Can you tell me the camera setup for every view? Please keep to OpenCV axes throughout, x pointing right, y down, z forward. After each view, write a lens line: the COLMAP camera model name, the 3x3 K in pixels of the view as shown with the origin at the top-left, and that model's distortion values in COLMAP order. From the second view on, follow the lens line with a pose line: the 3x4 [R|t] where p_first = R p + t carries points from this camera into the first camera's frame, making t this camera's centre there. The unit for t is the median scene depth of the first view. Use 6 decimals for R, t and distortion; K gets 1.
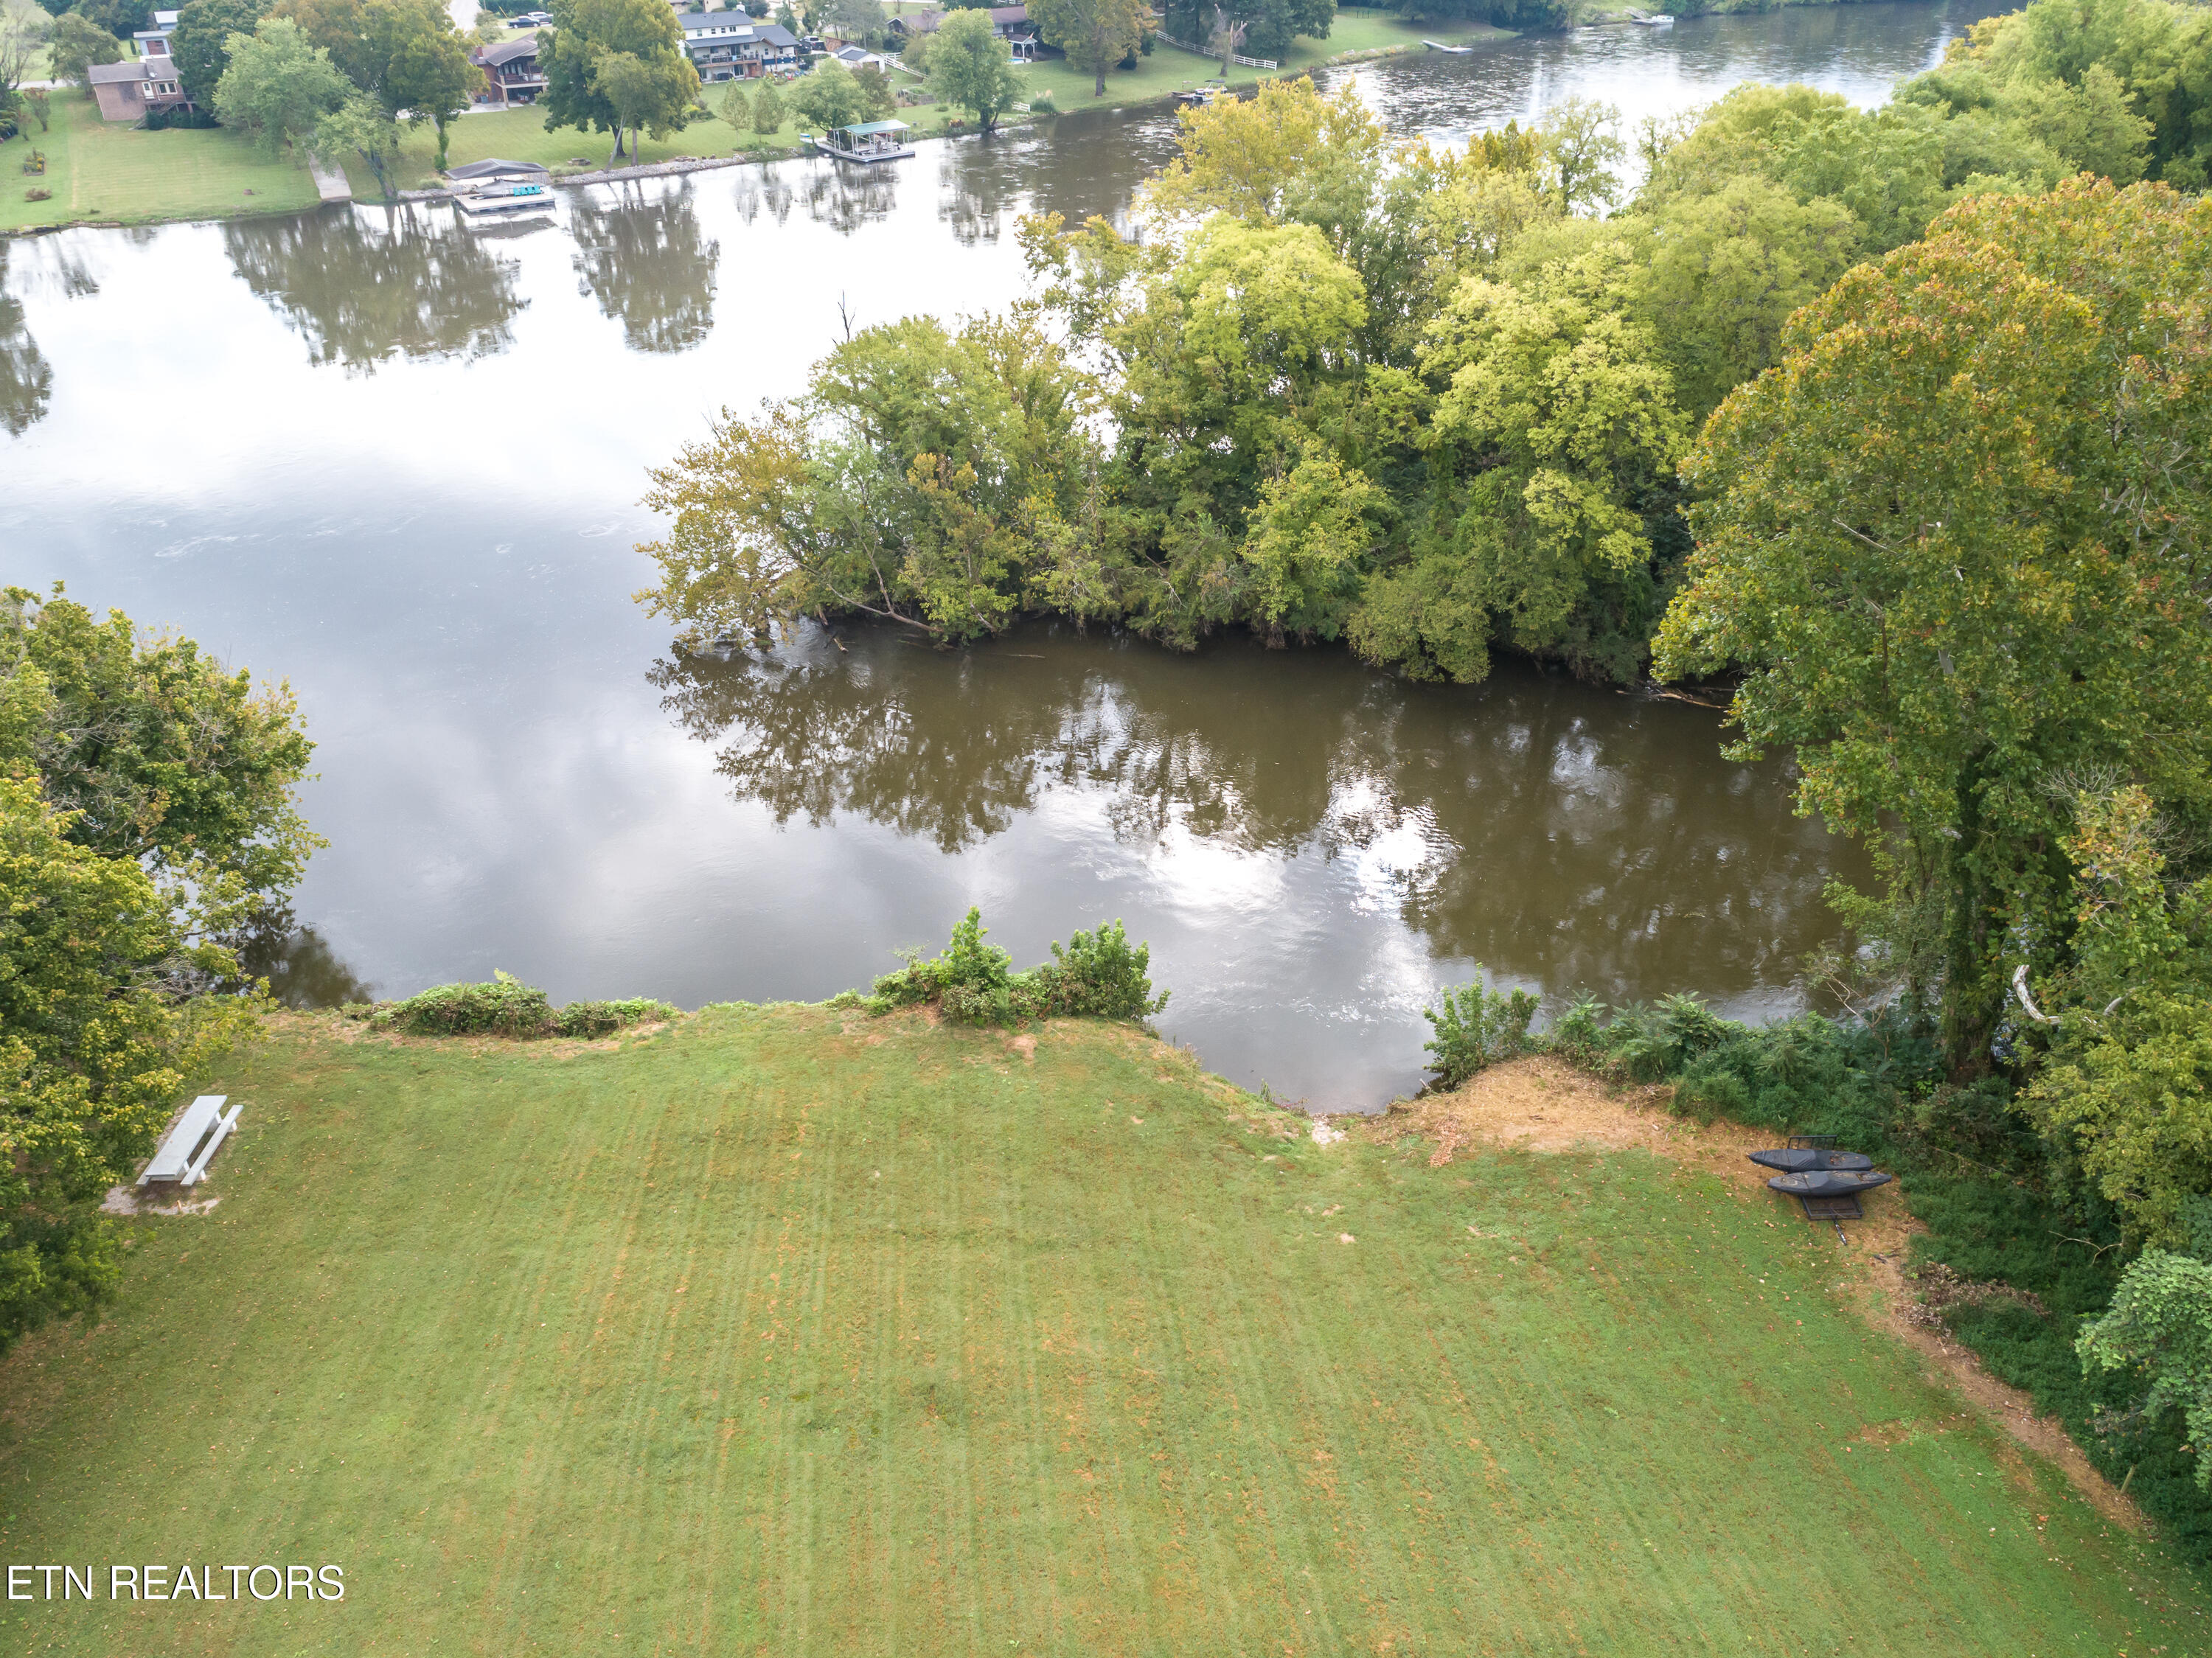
lens RADIAL K [[1663.2, 0, 1118.6], [0, 1663.2, 824.2], [0, 0, 1]] dist [-0.025716, 0.013328]
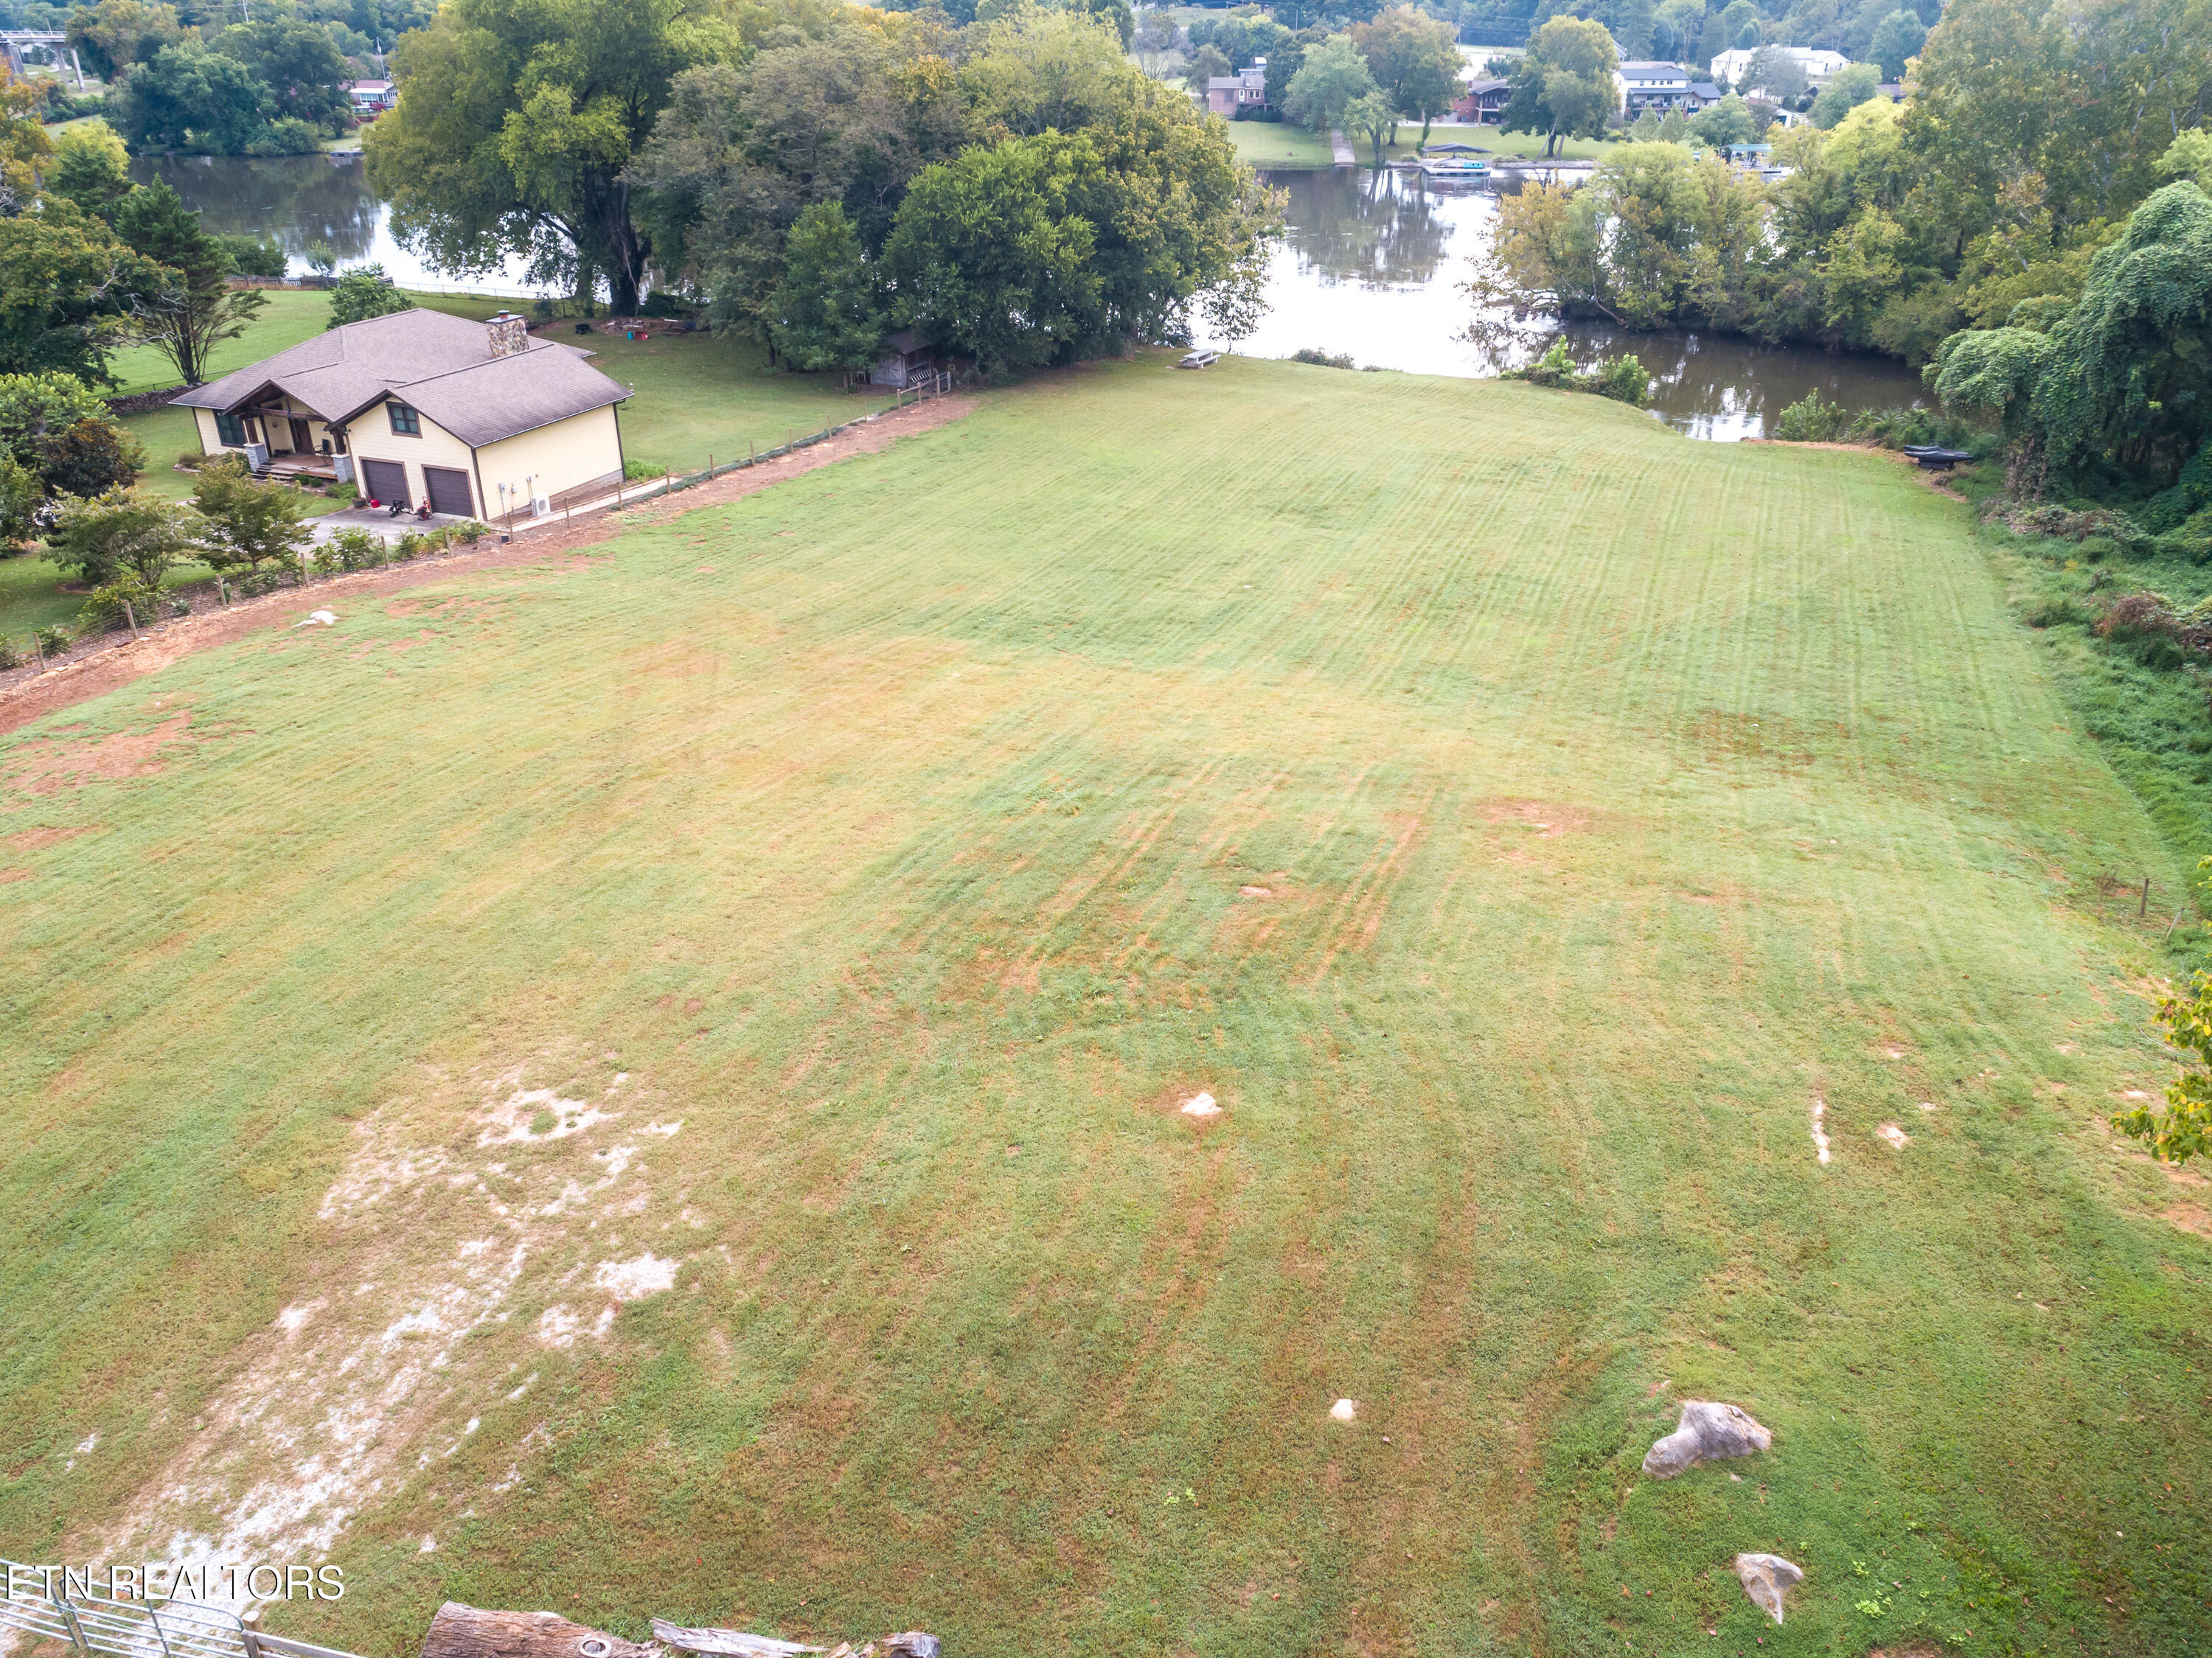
lens RADIAL K [[1663.2, 0, 1118.6], [0, 1663.2, 824.2], [0, 0, 1]] dist [-0.025716, 0.013328]
pose [[0.854807, 0.240410, -0.459901, 0.158889], [-0.273995, 0.961709, -0.006540, 0.239480], [0.440718, 0.131601, 0.887946, -0.288260]]
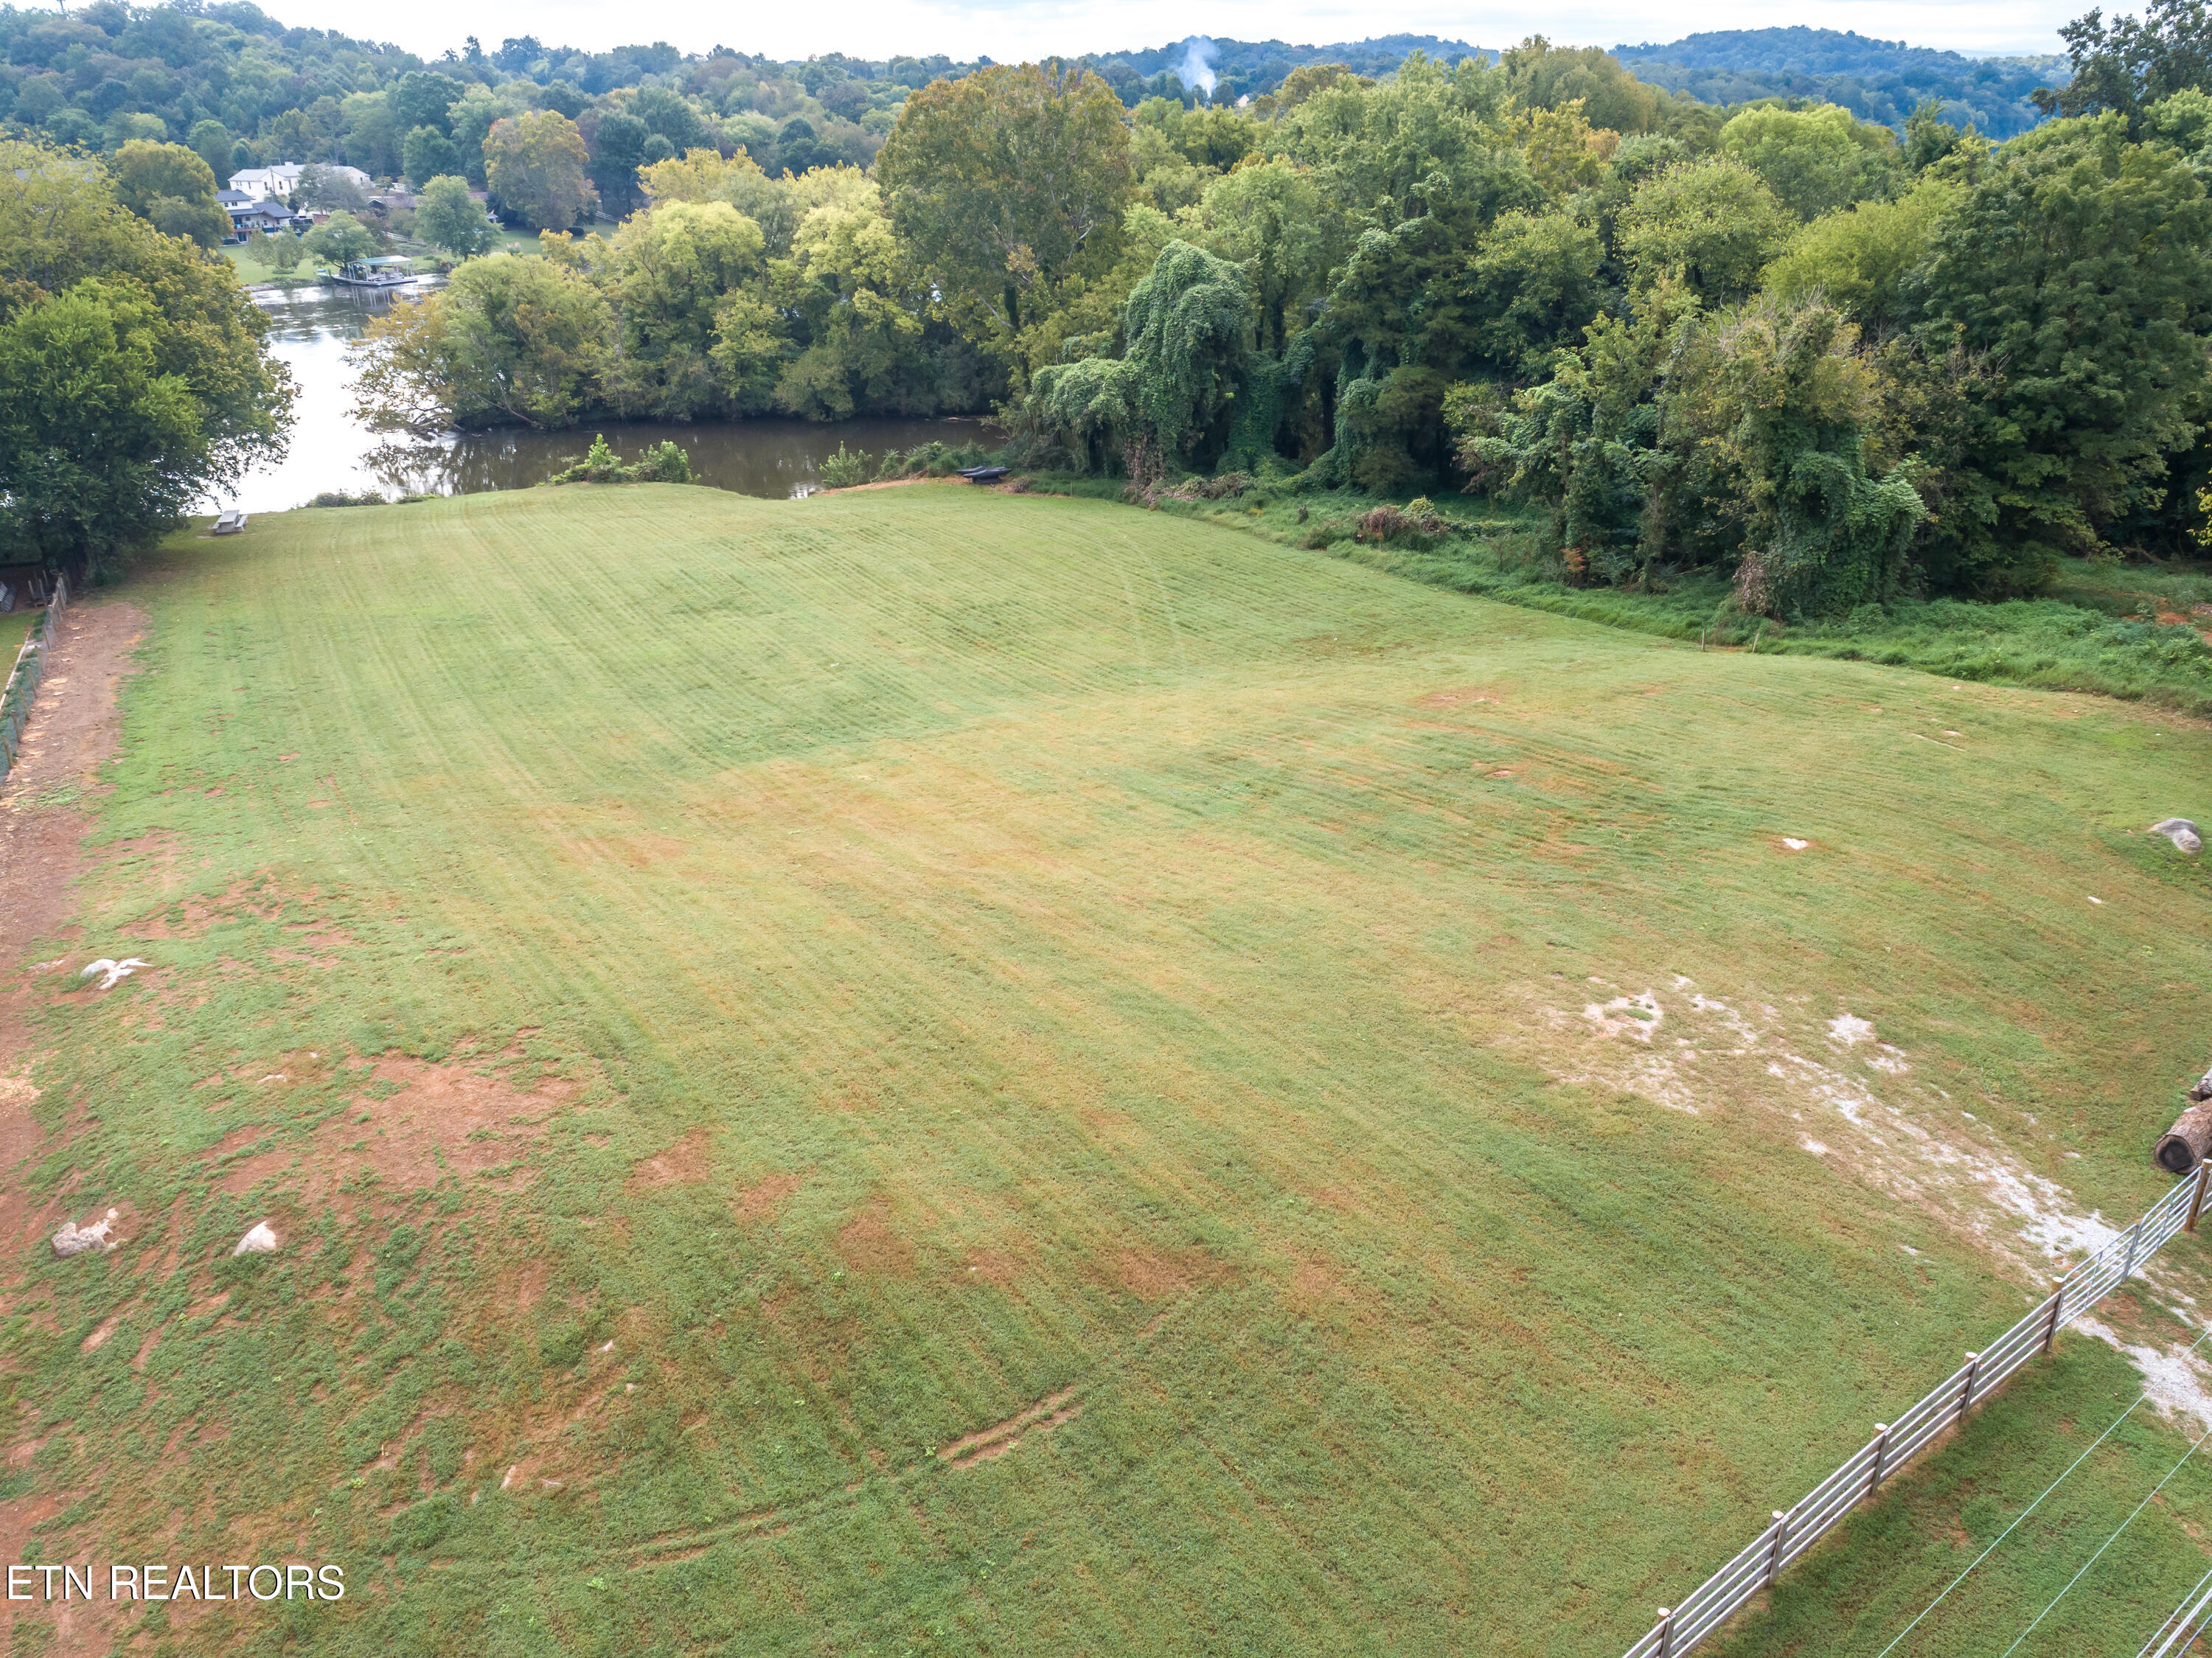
lens RADIAL K [[1663.2, 0, 1118.6], [0, 1663.2, 824.2], [0, 0, 1]] dist [-0.025716, 0.013328]
pose [[0.947552, -0.123012, 0.294979, -0.044048], [0.161638, 0.980670, -0.110268, 0.267376], [-0.275713, 0.152164, 0.949120, -0.335461]]
